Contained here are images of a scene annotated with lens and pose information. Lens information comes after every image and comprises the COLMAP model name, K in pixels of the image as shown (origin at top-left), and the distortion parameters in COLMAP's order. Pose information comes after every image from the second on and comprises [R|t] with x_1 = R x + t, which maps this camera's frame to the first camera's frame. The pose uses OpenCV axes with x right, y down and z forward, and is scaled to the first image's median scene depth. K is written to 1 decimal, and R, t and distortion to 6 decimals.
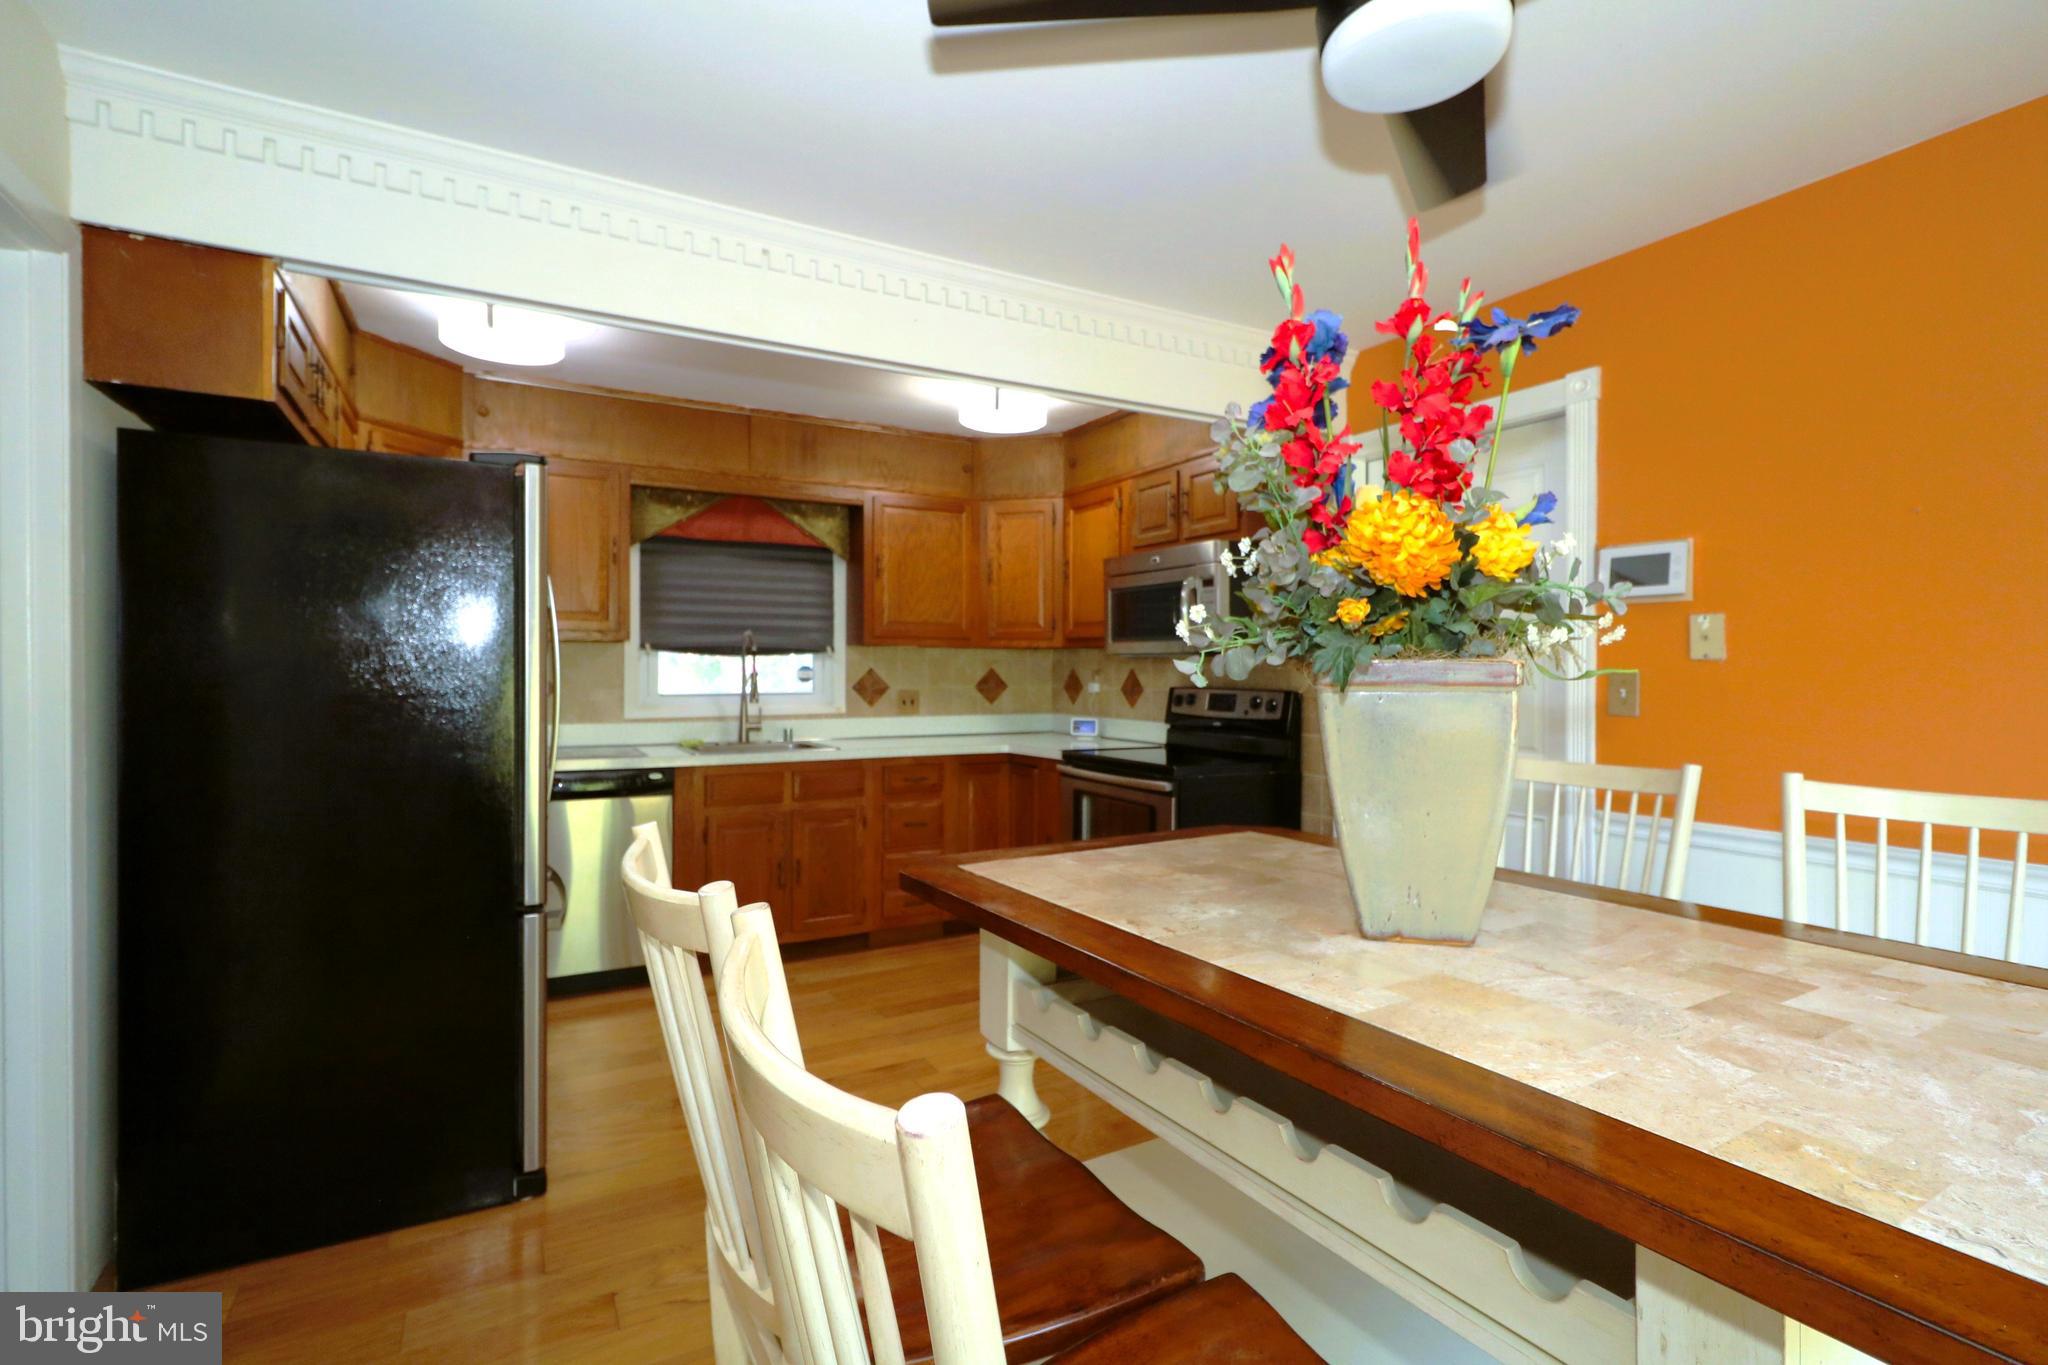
lens RADIAL K [[956.8, 0, 1027.6], [0, 956.8, 676.6], [0, 0, 1]] dist [0.002411, 0.000268]
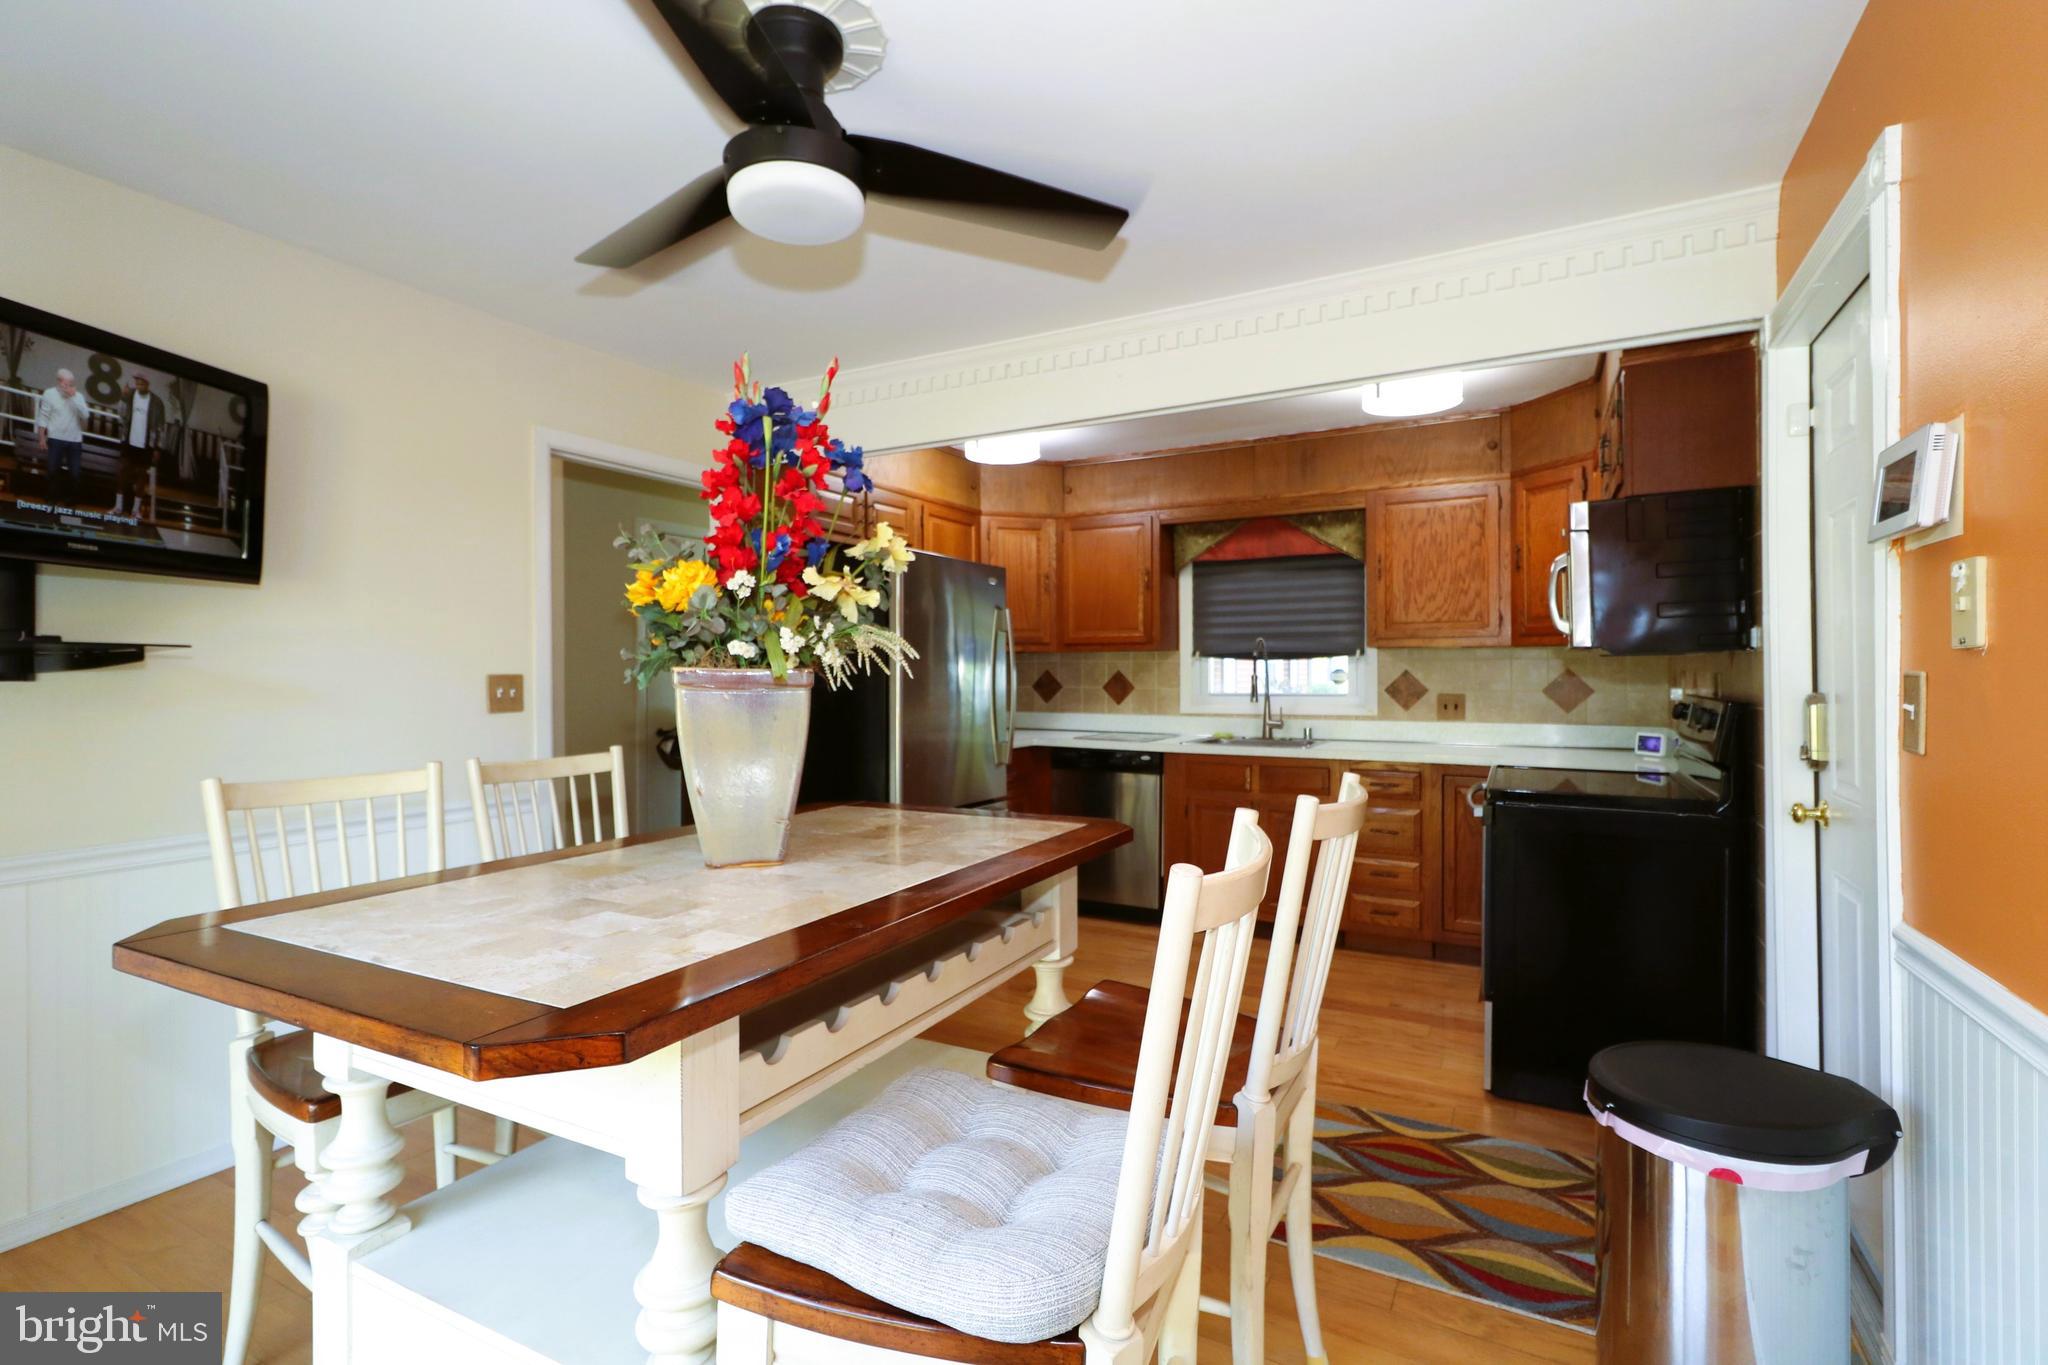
lens RADIAL K [[956.8, 0, 1025.2], [0, 956.8, 677.8], [0, 0, 1]] dist [0.002411, 0.000268]
pose [[0.531487, 0.000615, -0.847066, 0.495725], [-0.001544, 0.999999, -0.000243, -0.000395], [0.847065, 0.001437, 0.531487, 0.169235]]
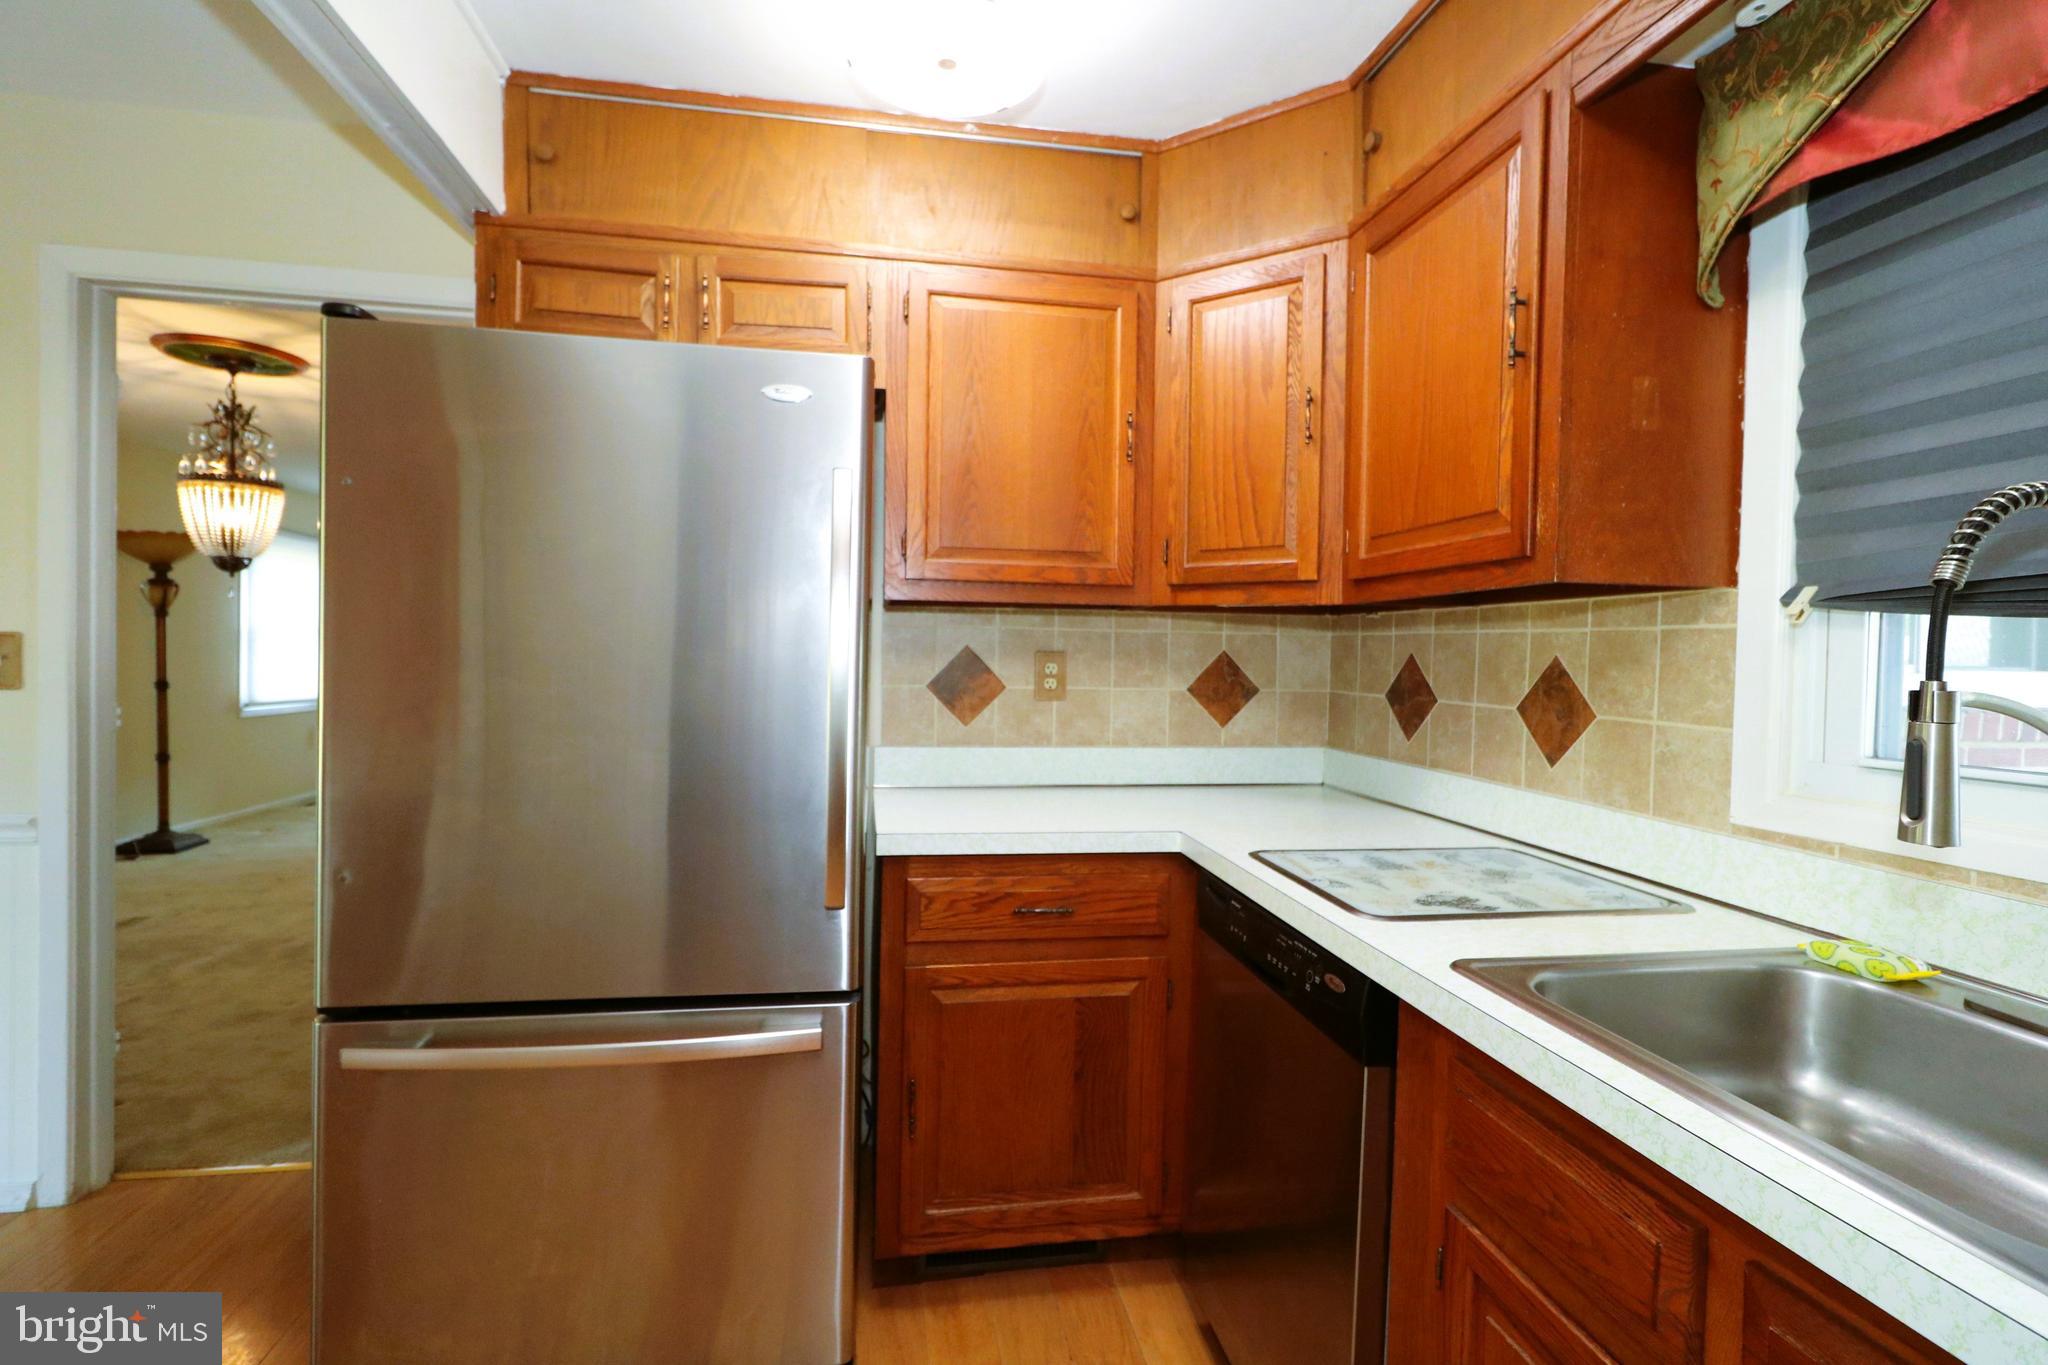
lens RADIAL K [[956.8, 0, 1027.1], [0, 956.8, 671.2], [0, 0, 1]] dist [0.002411, 0.000268]
pose [[-0.347813, 0.016398, -0.937421, -0.039683], [-0.017317, 0.999564, 0.023910, -0.011189], [0.937404, 0.024549, -0.347377, 0.858267]]
